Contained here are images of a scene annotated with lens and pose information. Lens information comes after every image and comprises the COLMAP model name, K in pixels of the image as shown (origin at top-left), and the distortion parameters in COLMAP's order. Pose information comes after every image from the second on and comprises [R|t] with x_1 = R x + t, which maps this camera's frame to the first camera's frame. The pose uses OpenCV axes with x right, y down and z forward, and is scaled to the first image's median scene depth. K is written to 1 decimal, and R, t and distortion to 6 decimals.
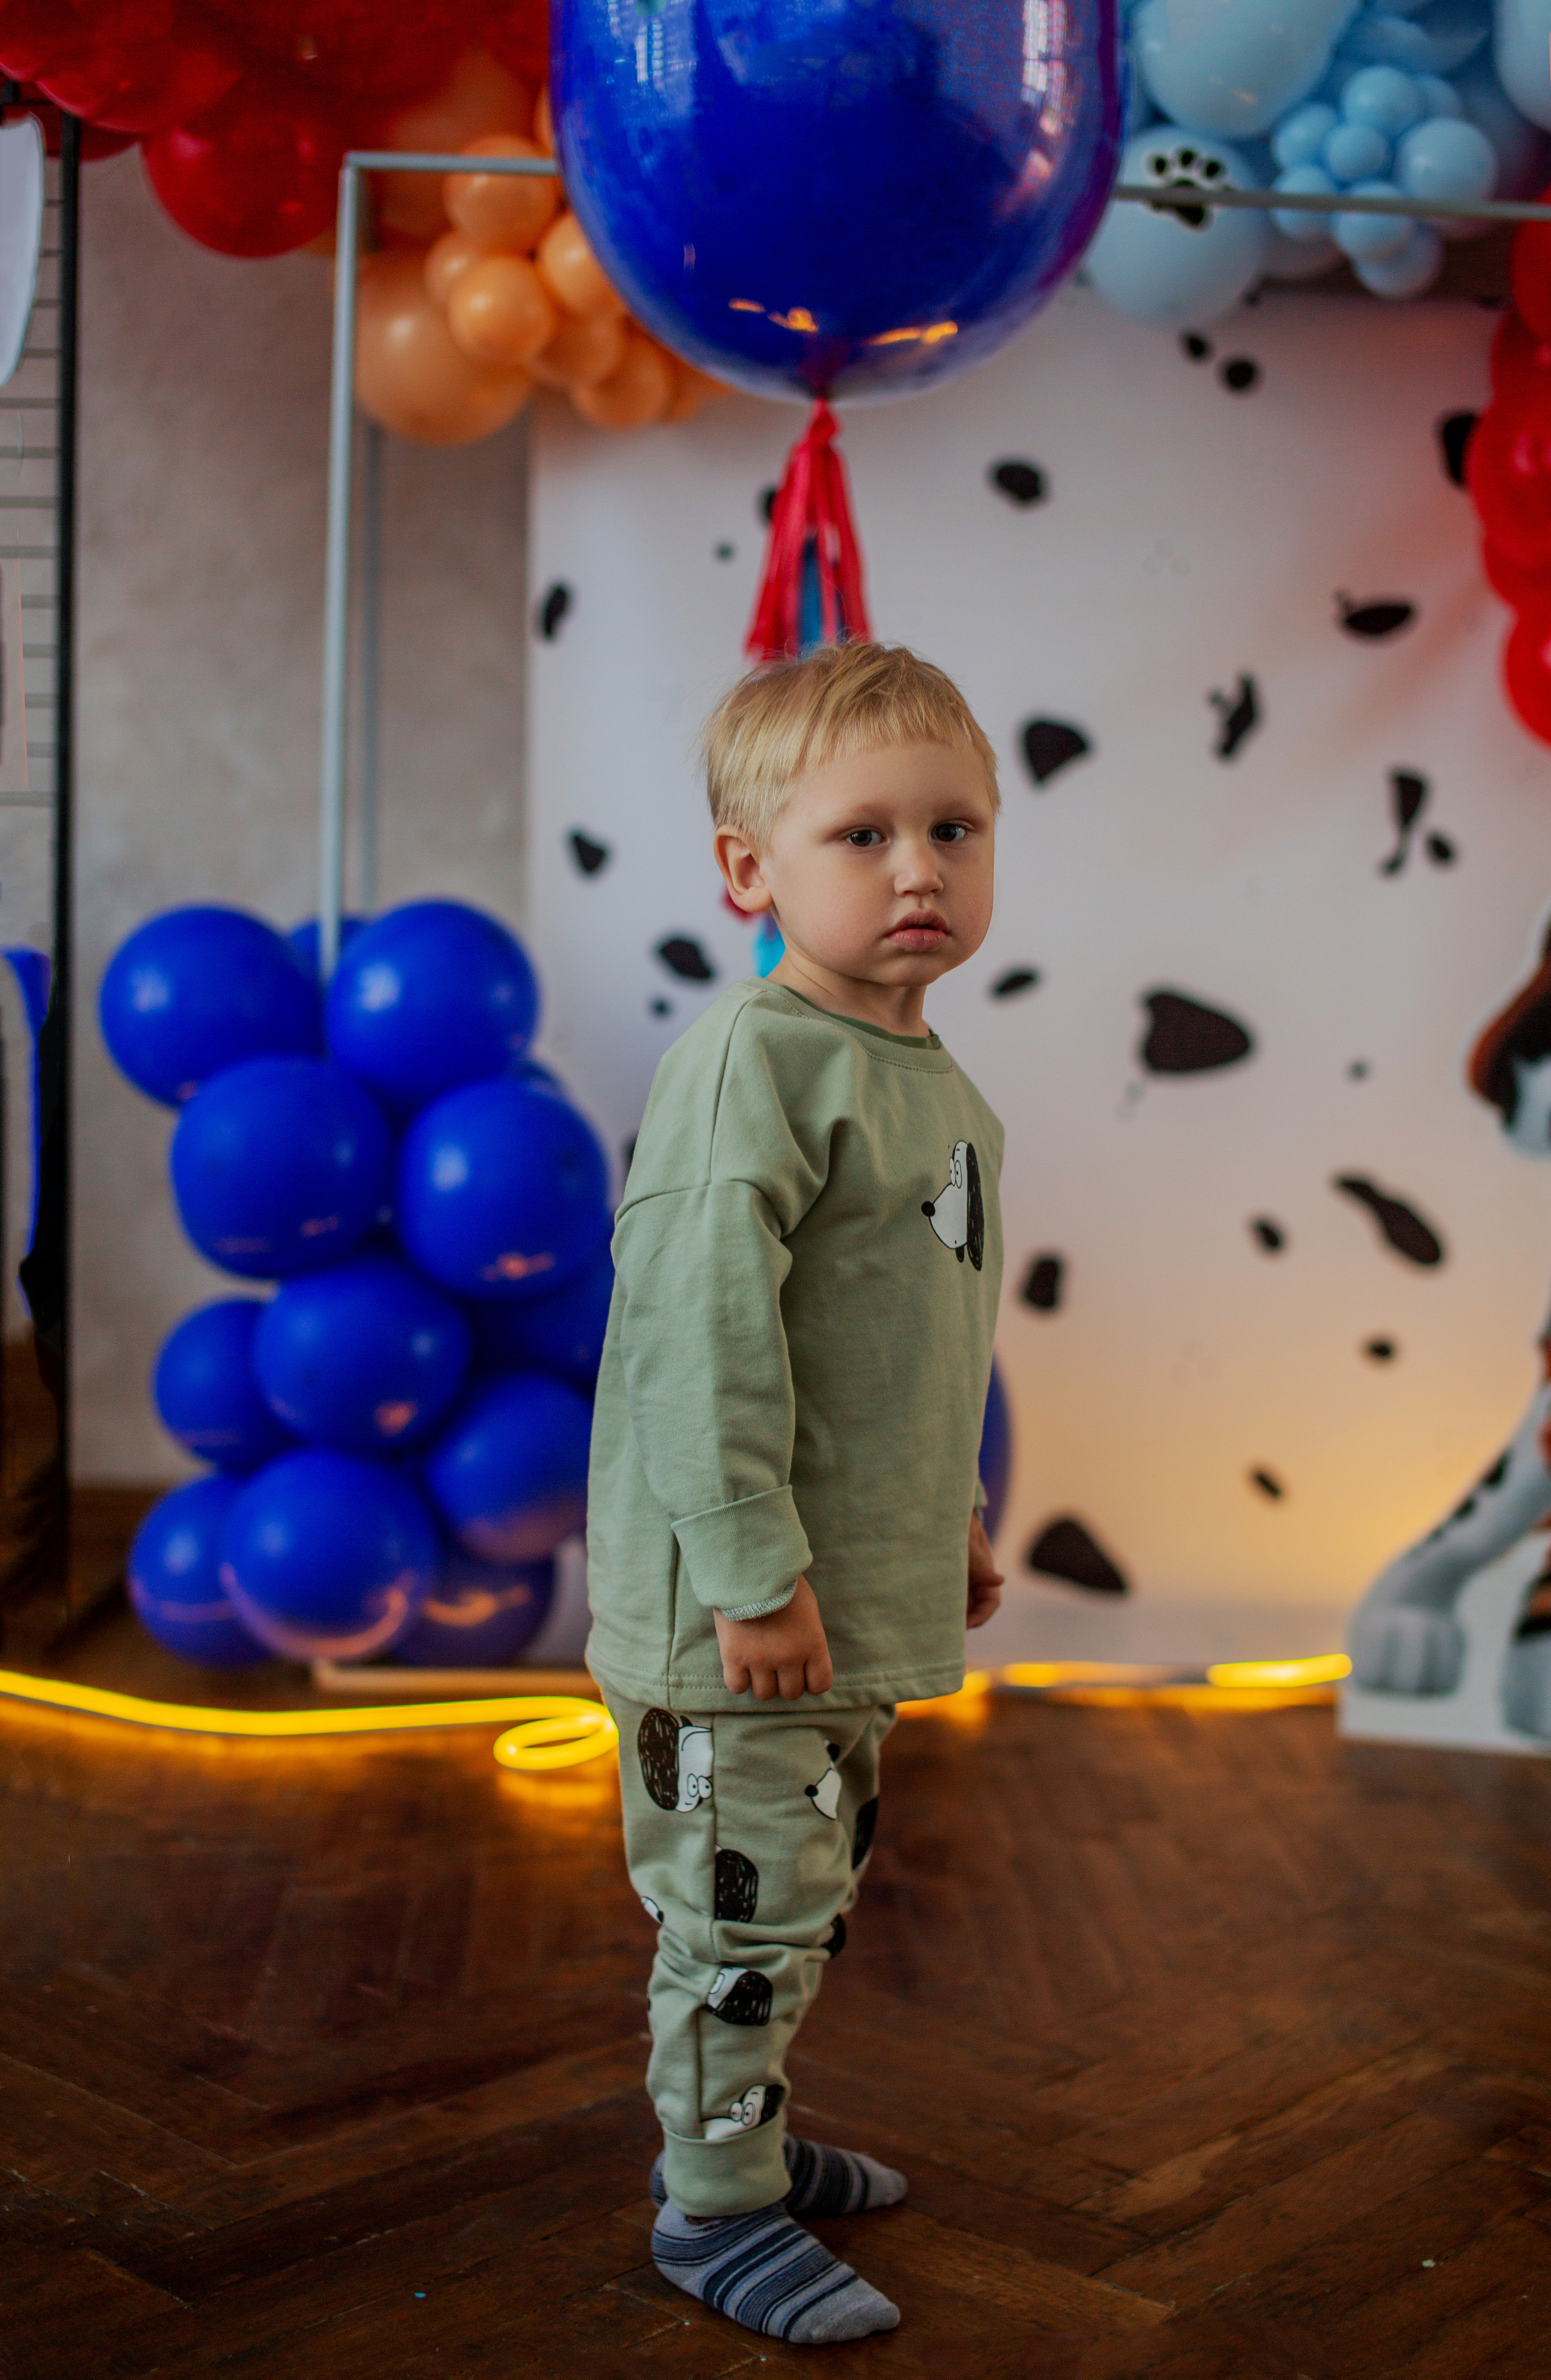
lens RADIAL K [[3065.4, 0, 784.9], [0, 3065.4, 1173.6], [0, 0, 1]] dist [-0.079459, 0.000000]
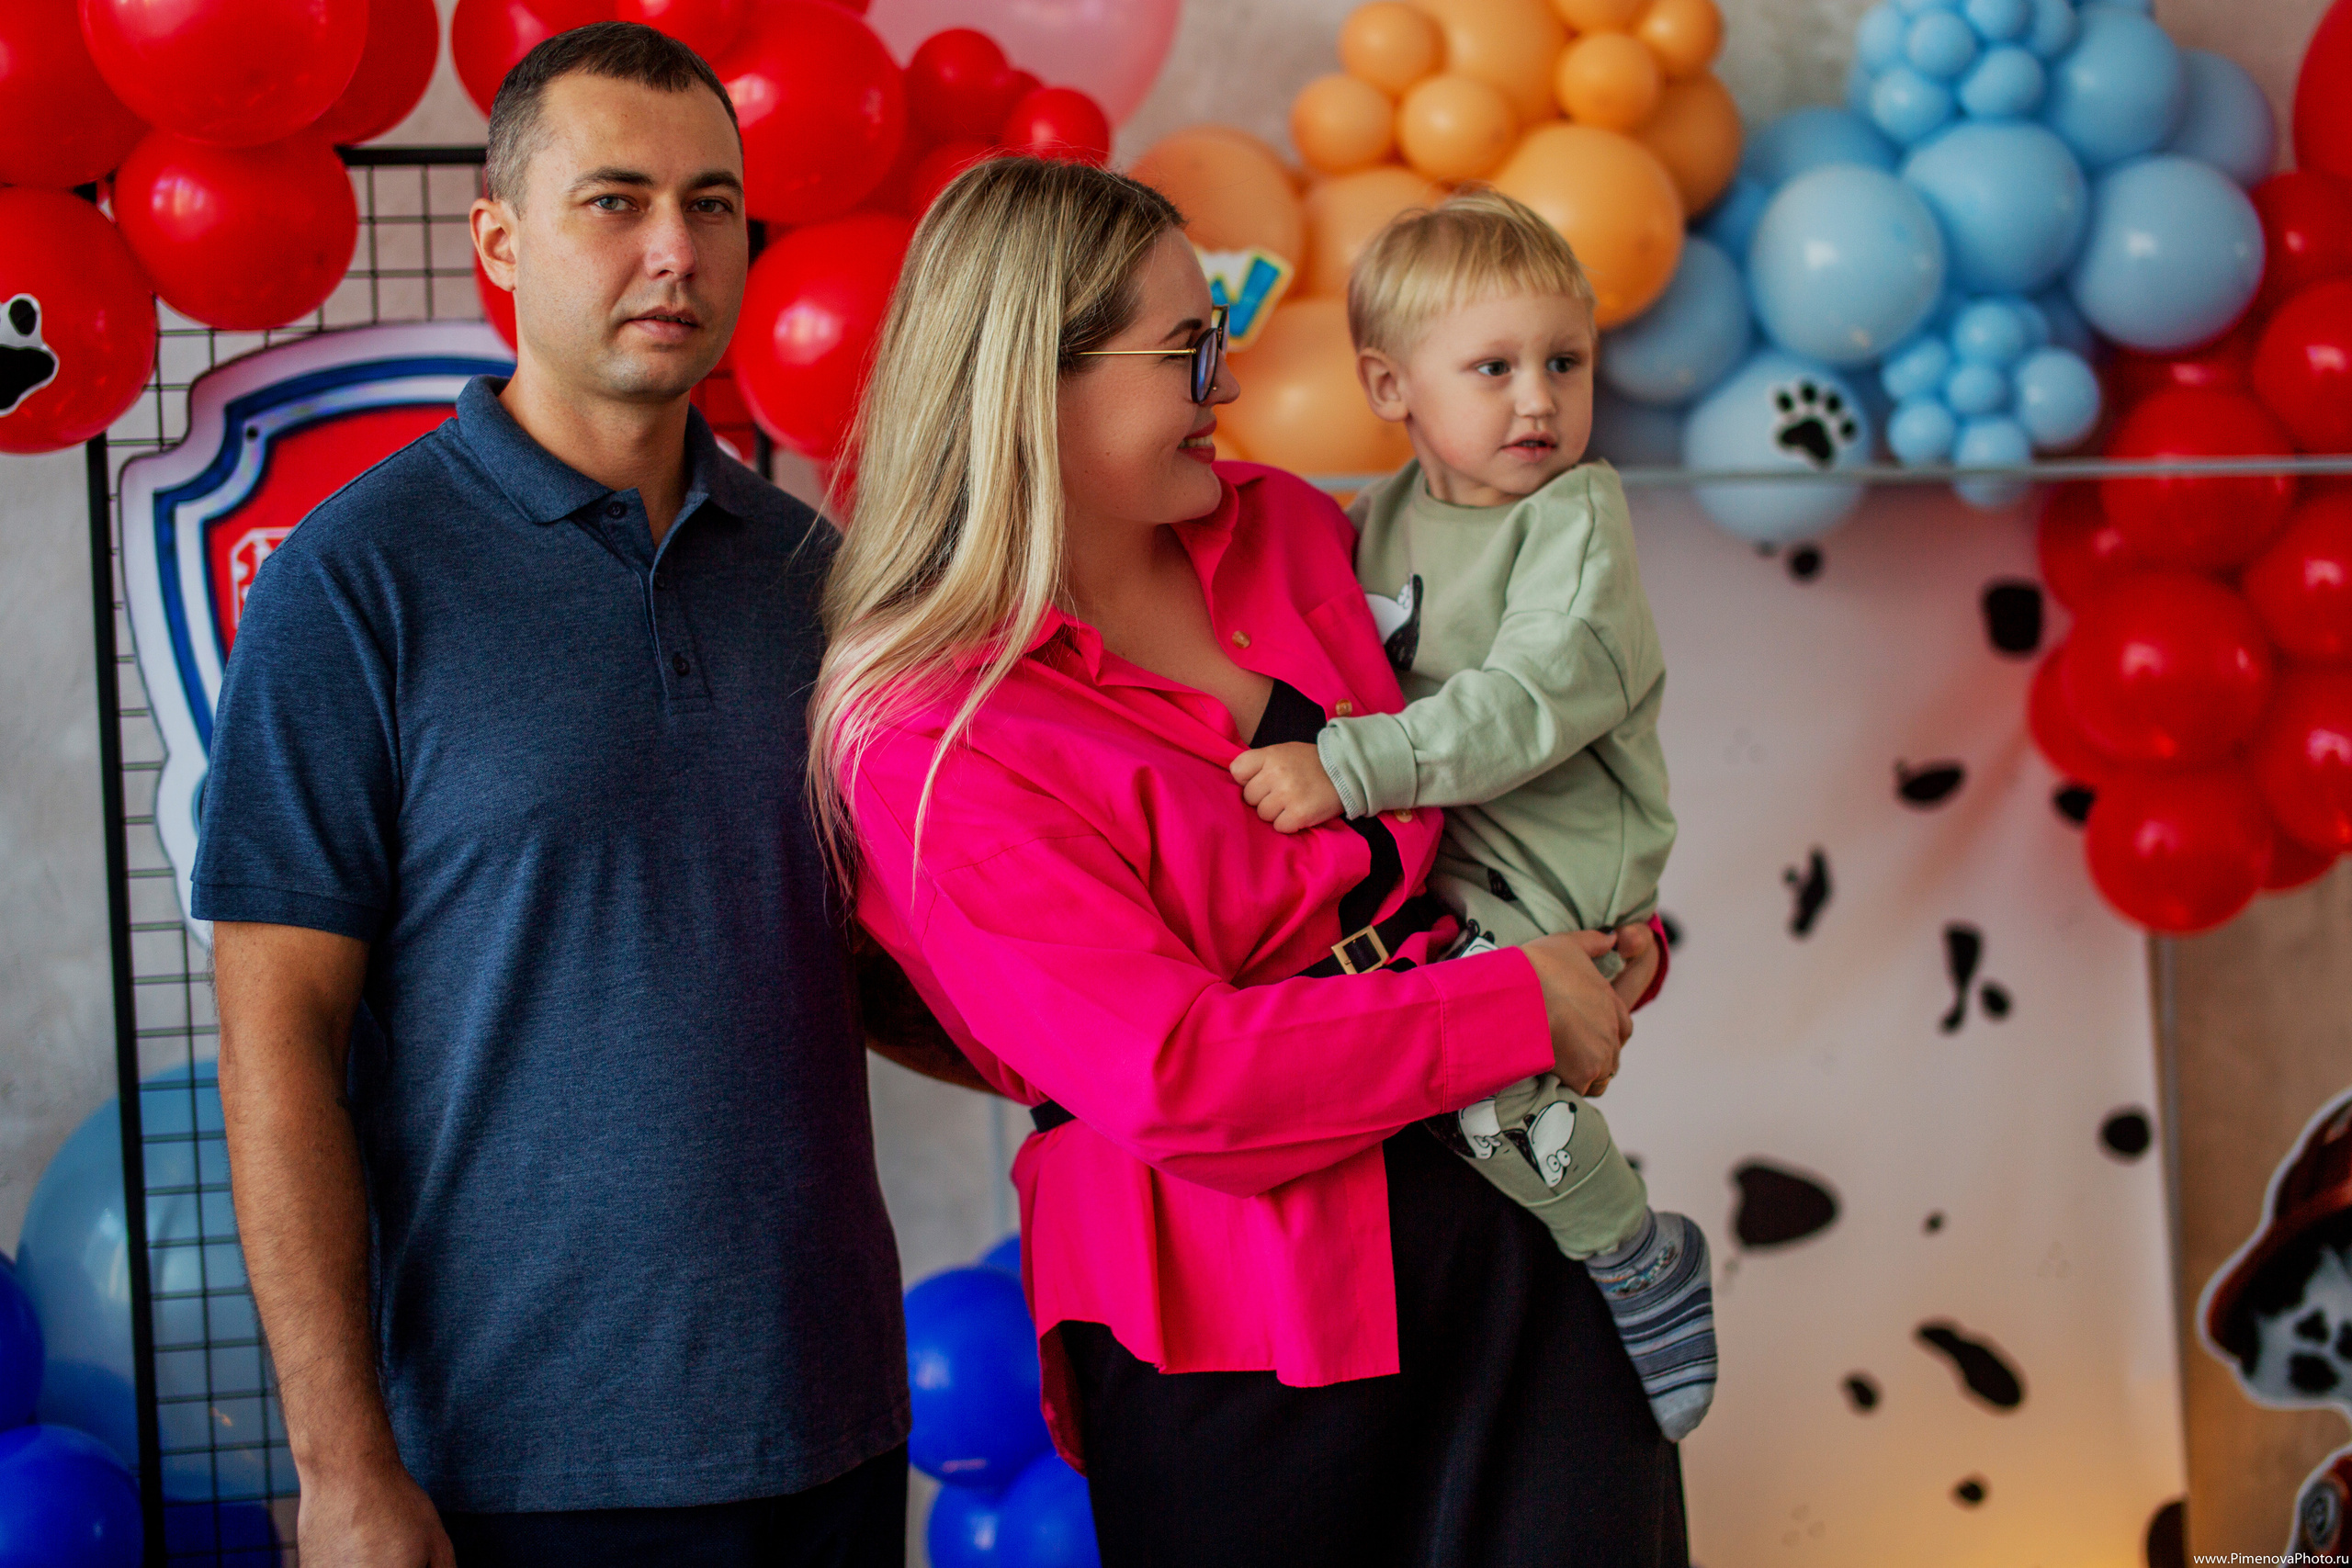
lens RADIAL K [[3222.2, 0, 1172.5], [0, 3222.2, 767.4], [0, 0, 1]] dist [-0.085943, 0.000000]
pose [[0.978414, -0.060765, 0.197516, -0.292913], [0.063061, 0.997995, -0.005350, -0.217785], [-0.196795, 0.017690, 0.980285, -0.004084]]
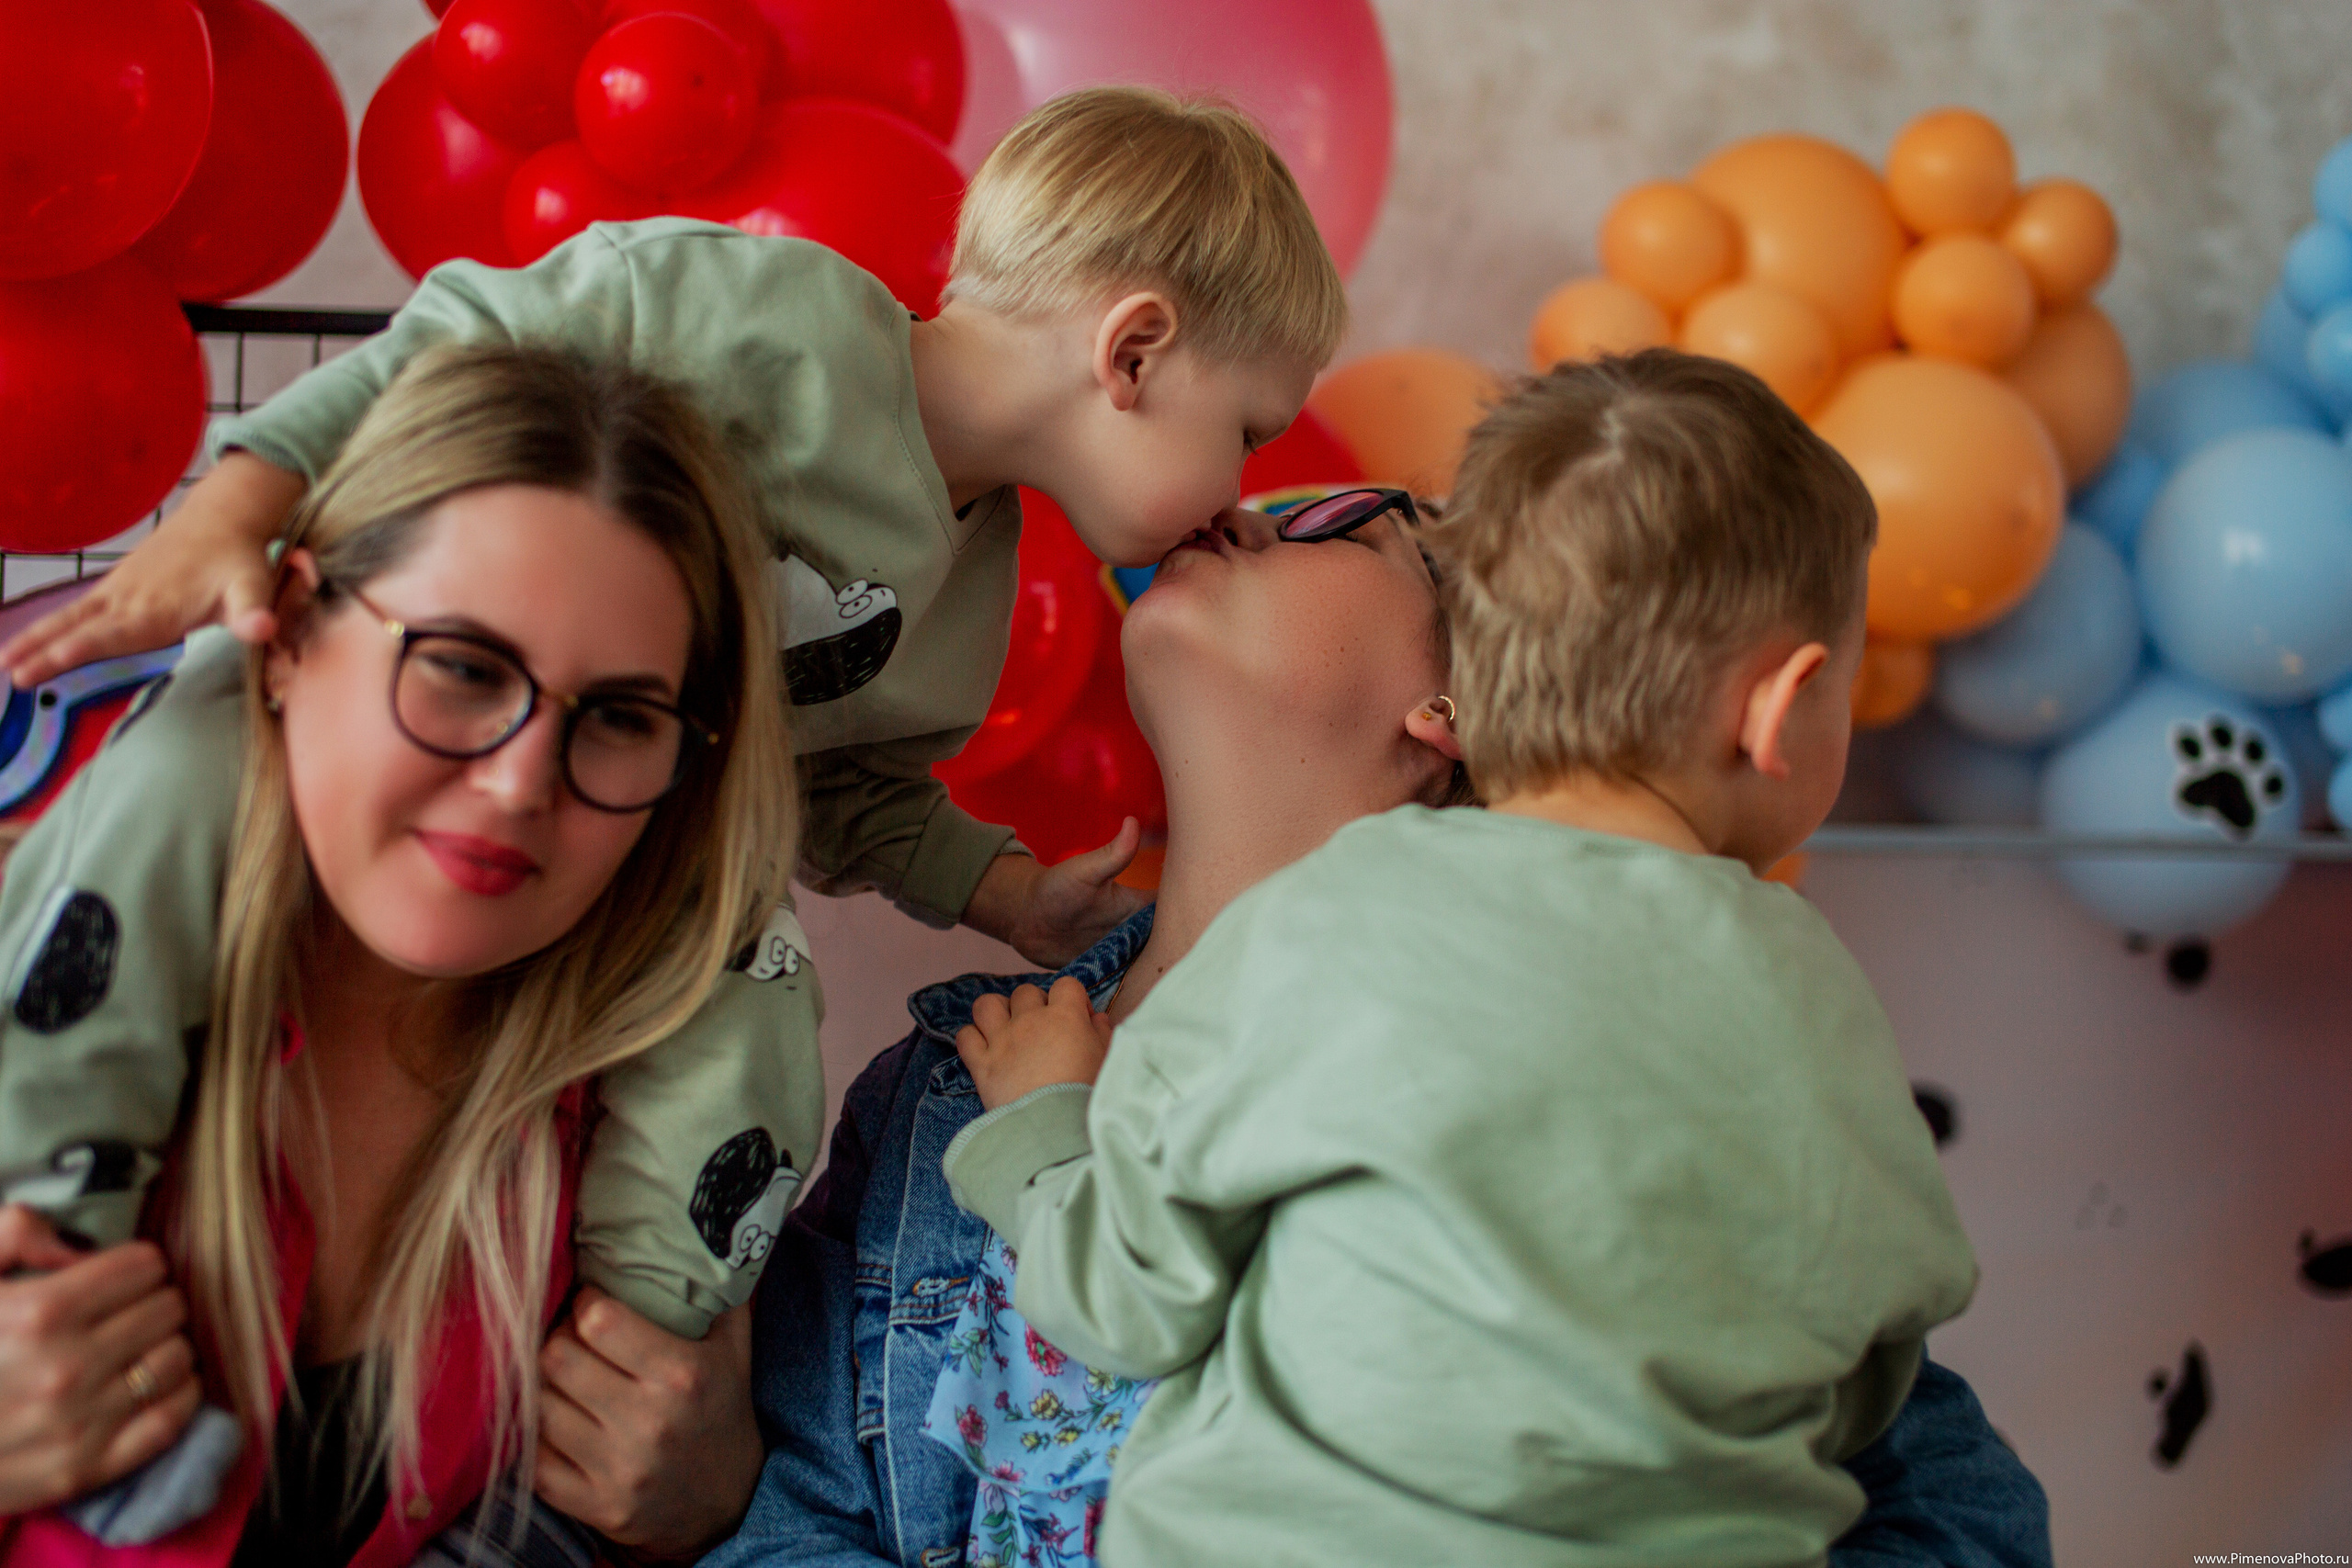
lens RADIAL K [[3222.2, 0, 1165.9], [0, 3222.2, 760.0], [0, 0, 1]] dist [-0.085943, 0.000000]
pose [[0.988077, -0.001253, 0.153958, -0.241259], [0.018918, 0.993377, -0.113331, -0.245161], [-0.152797, 0.114892, 0.981556, 0.274792]]
